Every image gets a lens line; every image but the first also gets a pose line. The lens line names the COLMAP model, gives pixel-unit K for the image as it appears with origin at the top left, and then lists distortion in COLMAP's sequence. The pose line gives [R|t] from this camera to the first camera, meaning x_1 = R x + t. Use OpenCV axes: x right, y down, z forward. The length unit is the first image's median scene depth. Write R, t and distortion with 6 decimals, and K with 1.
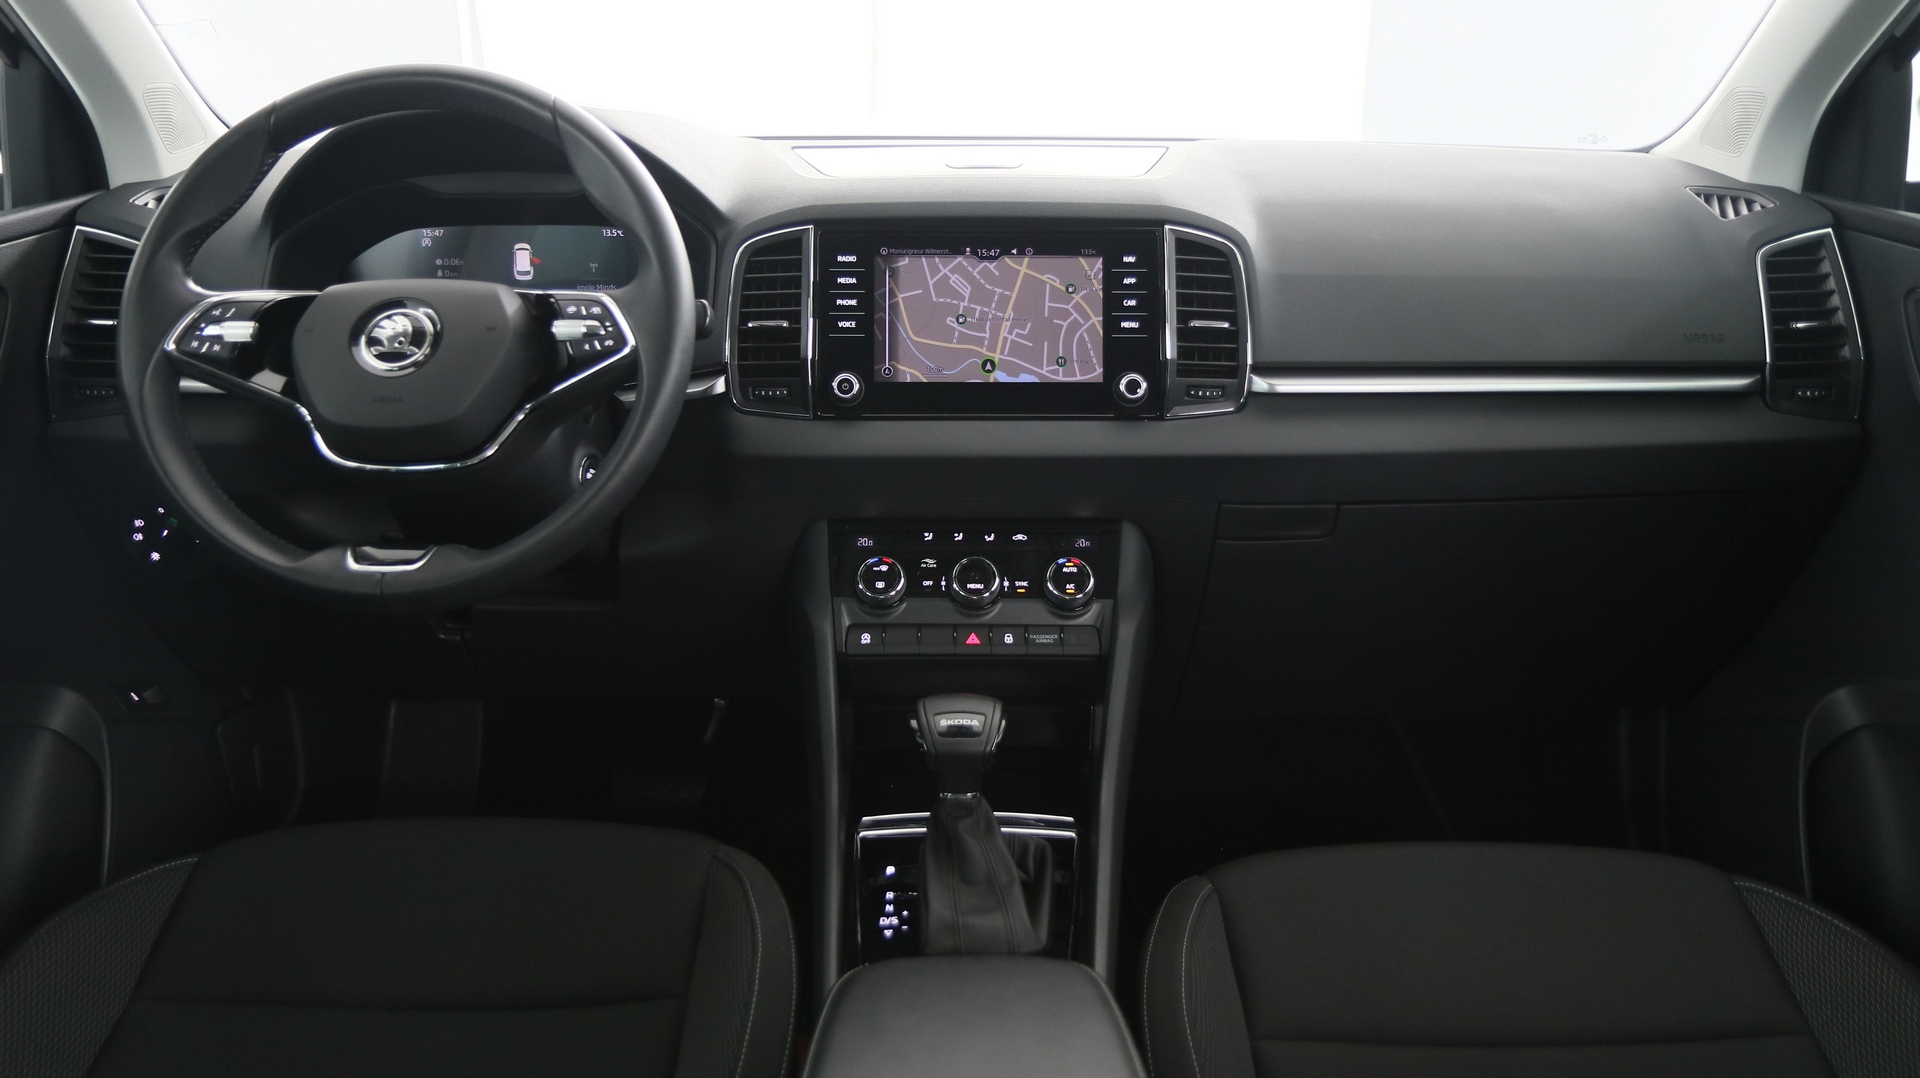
lens RADIAL K [[1451.8, 0, 951.5], [0, 1451.8, 573.5], [0, 0, 1]] dist [-0.005642, -0.002757]
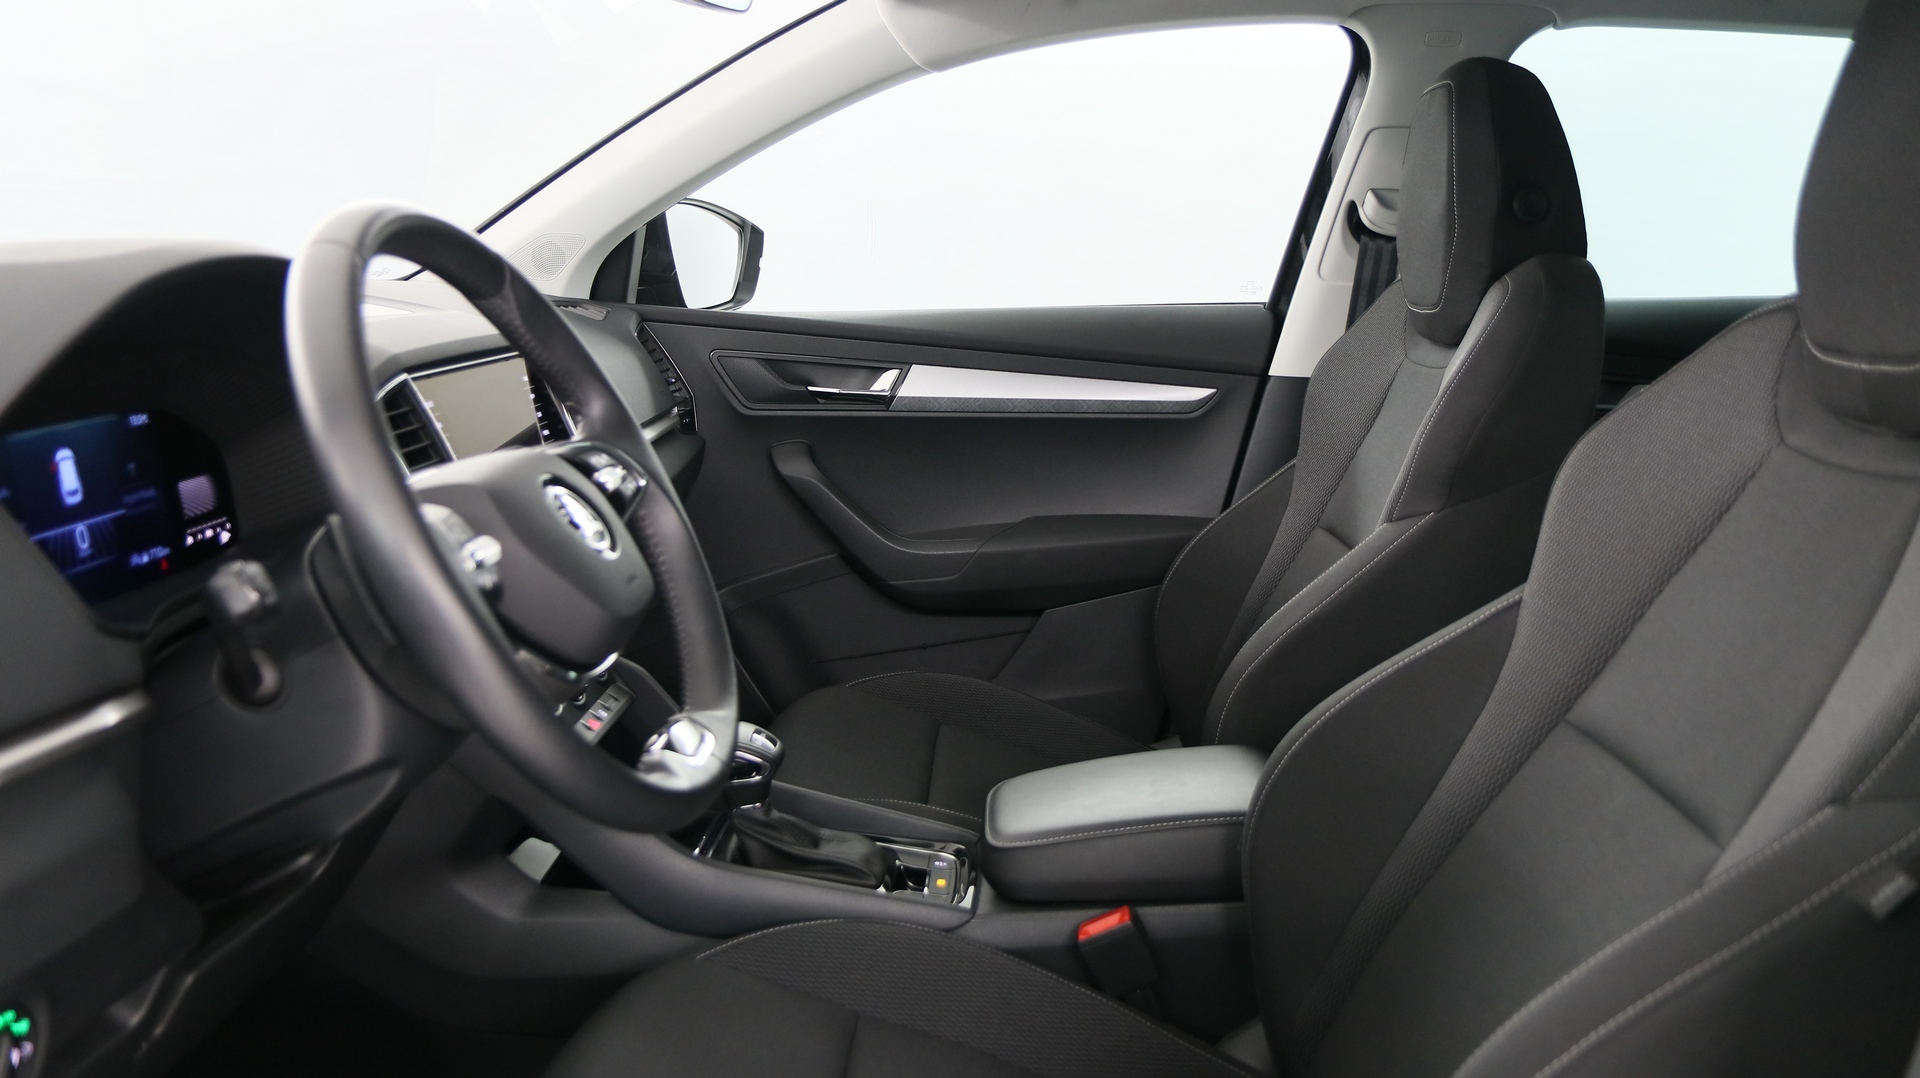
lens RADIAL K [[1451.8, 0, 951.5], [0, 1451.8, 573.5], [0, 0, 1]] dist [-0.005642, -0.002757]
pose [[0.055013, -0.221773, 0.973545, -1.012590], [0.306384, 0.931735, 0.194935, -0.193016], [-0.950317, 0.287555, 0.119205, 0.587233]]
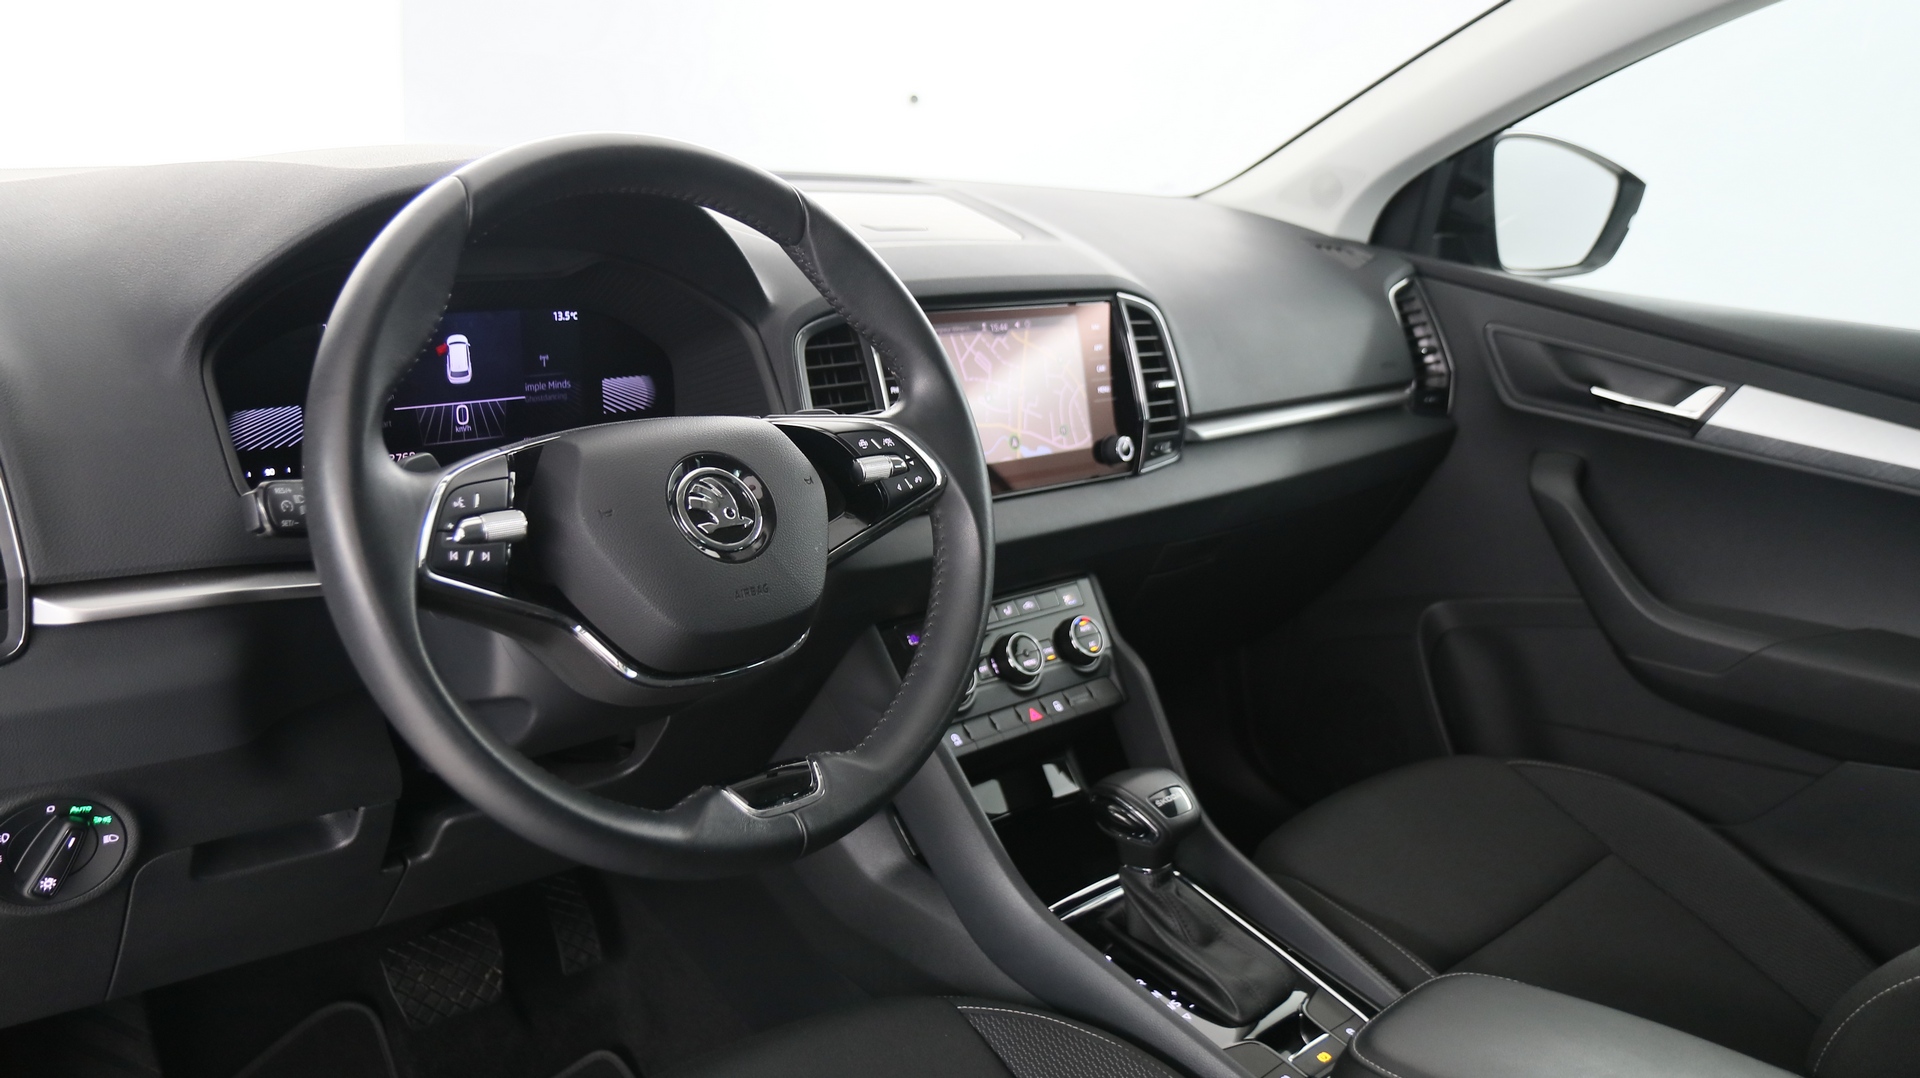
lens RADIAL K [[1451.8, 0, 951.5], [0, 1451.8, 573.5], [0, 0, 1]] dist [-0.005642, -0.002757]
pose [[0.732722, -0.162595, 0.660819, -0.672856], [0.133548, 0.986512, 0.094652, -0.154142], [-0.667296, 0.018897, 0.744553, 0.294516]]
